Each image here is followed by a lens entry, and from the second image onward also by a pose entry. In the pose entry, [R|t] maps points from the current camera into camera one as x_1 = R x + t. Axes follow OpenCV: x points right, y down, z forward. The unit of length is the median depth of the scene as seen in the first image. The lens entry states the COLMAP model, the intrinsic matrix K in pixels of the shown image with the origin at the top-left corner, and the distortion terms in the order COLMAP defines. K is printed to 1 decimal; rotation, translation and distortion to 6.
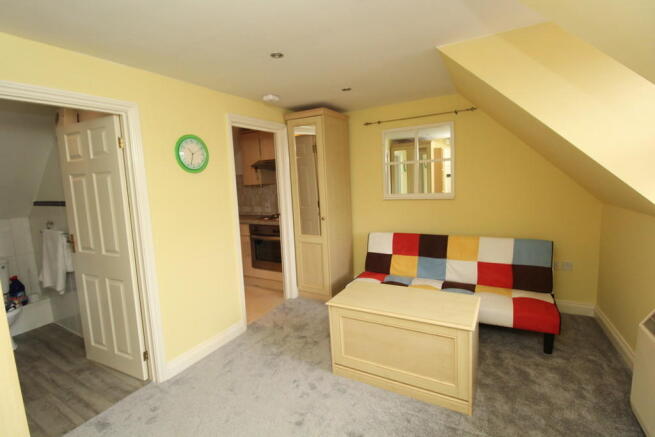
lens RADIAL K [[311.1, 0, 326.0], [0, 311.1, 212.1], [0, 0, 1]] dist [-0.011606, -0.003530]
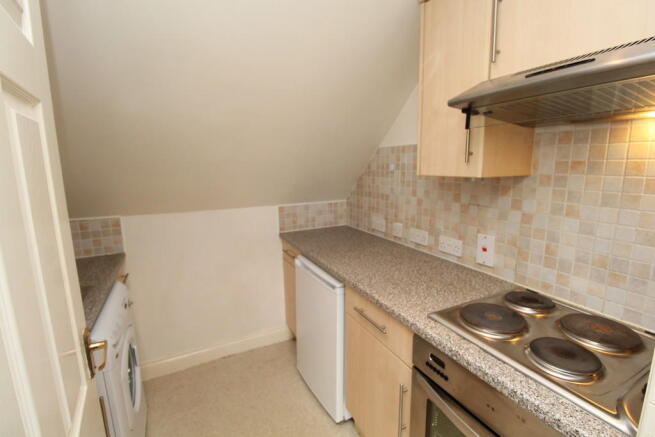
lens RADIAL K [[311.1, 0, 327.5], [0, 311.1, 218.0], [0, 0, 1]] dist [-0.011606, -0.003530]
pose [[0.838063, 0.132892, -0.529140, -0.172975], [-0.086294, 0.989960, 0.111953, -0.073386], [0.538705, -0.048162, 0.841117, 0.706034]]
